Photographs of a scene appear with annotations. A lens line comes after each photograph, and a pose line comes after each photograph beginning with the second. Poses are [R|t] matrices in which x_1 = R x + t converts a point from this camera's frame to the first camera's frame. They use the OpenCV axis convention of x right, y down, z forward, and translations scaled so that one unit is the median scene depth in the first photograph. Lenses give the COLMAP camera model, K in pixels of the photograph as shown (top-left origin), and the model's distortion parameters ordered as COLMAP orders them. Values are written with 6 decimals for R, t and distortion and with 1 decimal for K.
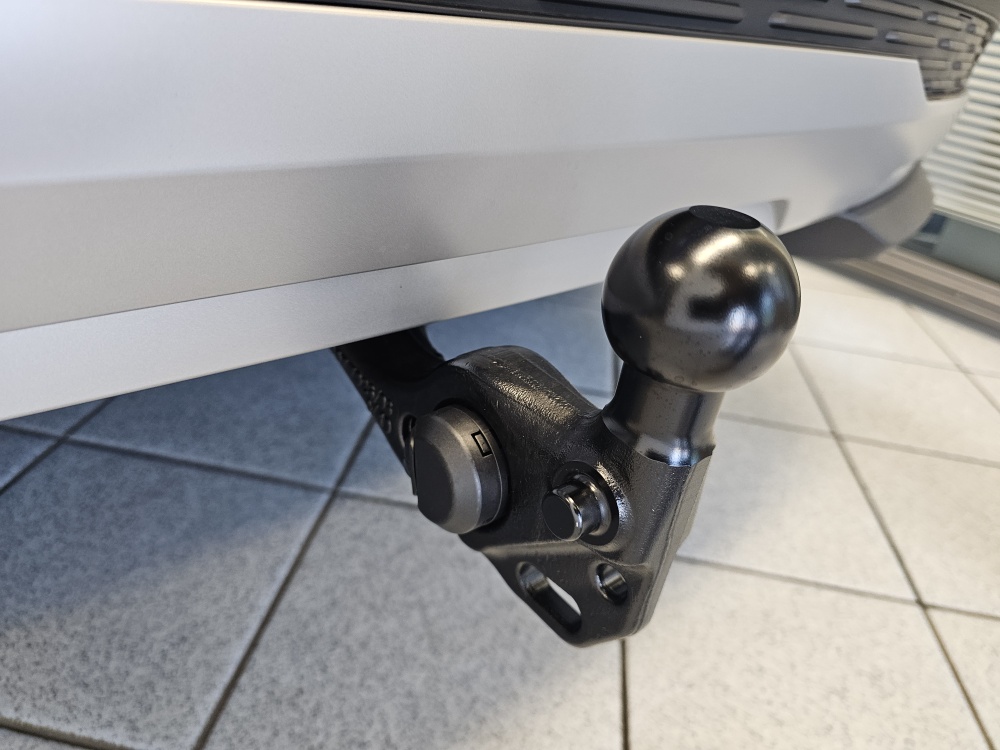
lens RADIAL K [[680.8, 0, 500.0], [0, 680.8, 375.0], [0, 0, 1]] dist [0.050481, -0.068175]
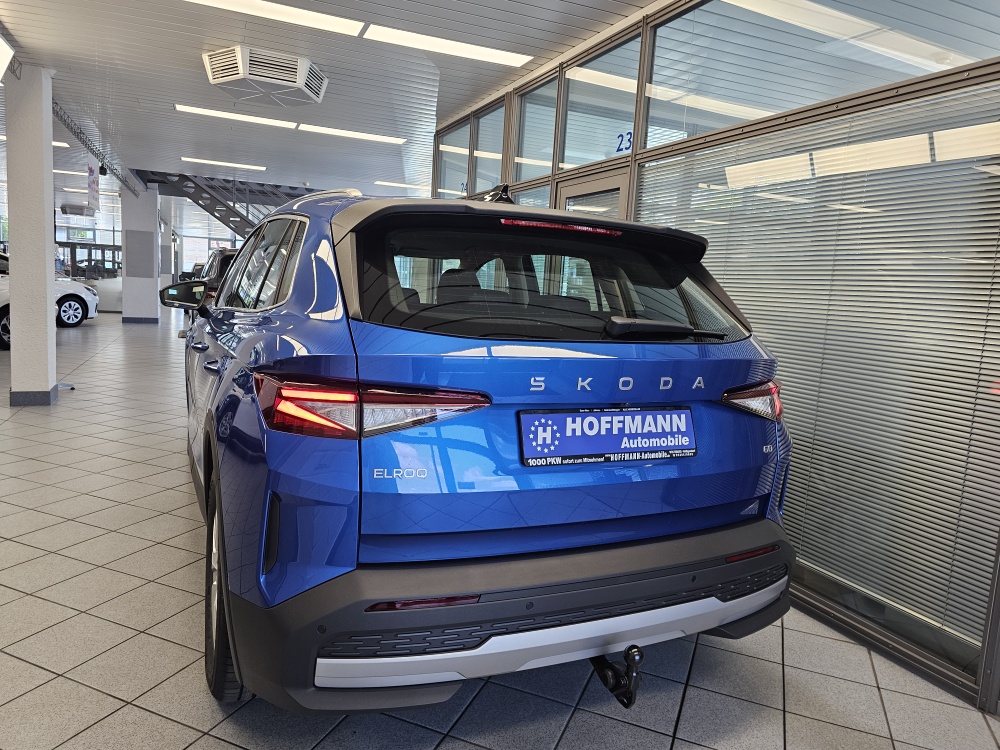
lens RADIAL K [[680.8, 0, 500.0], [0, 680.8, 375.0], [0, 0, 1]] dist [0.050481, -0.068175]
pose [[0.963735, -0.036022, -0.264419, 0.318415], [-0.074635, 0.914924, -0.396665, 0.062263], [0.256212, 0.402015, 0.879056, -2.575055]]
